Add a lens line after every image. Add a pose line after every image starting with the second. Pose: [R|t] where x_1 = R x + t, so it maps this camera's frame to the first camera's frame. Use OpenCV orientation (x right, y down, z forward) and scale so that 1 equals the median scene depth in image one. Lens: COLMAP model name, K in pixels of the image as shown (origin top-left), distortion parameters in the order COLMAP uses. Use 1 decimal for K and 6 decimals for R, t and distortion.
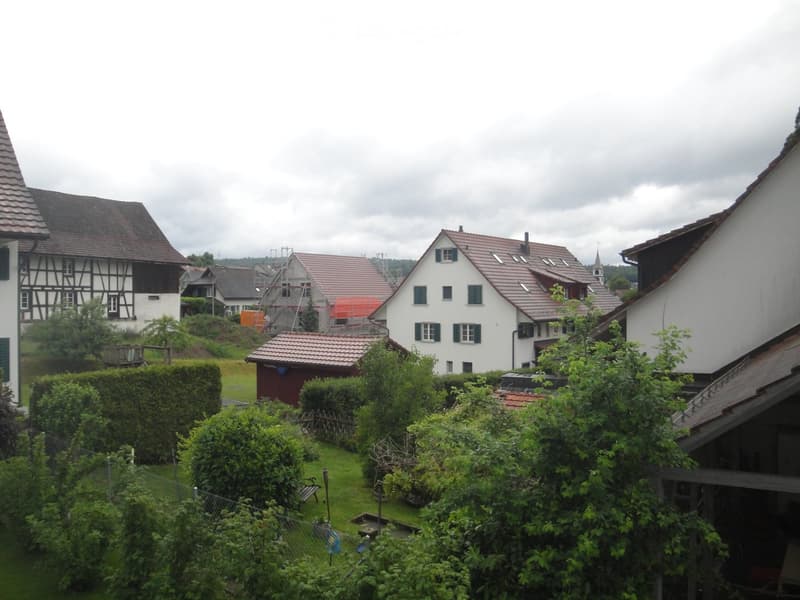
lens RADIAL K [[664.6, 0, 400.0], [0, 664.6, 300.0], [0, 0, 1]] dist [-0.173515, 0.184051]
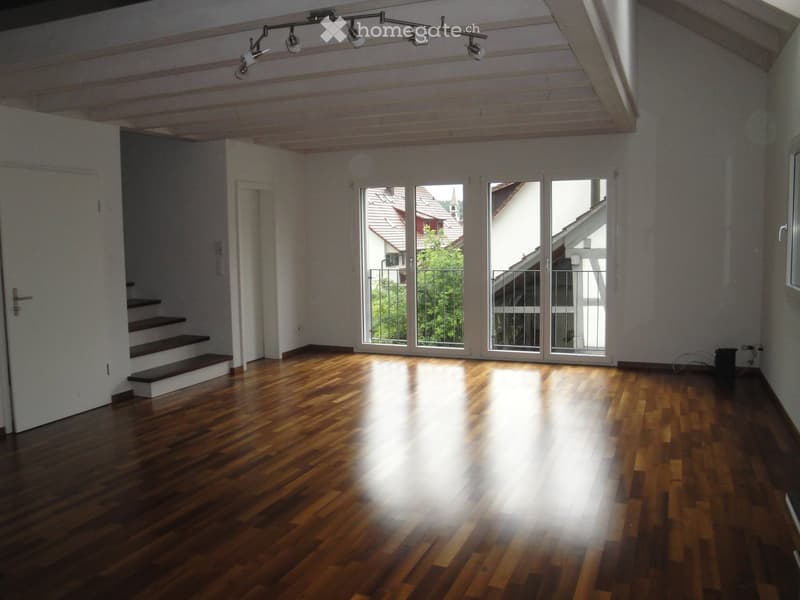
lens RADIAL K [[664.6, 0, 400.0], [0, 664.6, 300.0], [0, 0, 1]] dist [-0.173515, 0.184051]
pose [[0.977923, -0.030319, 0.206753, -0.048031], [0.010221, 0.995174, 0.097590, 0.002212], [-0.208714, -0.093322, 0.973514, -0.183485]]
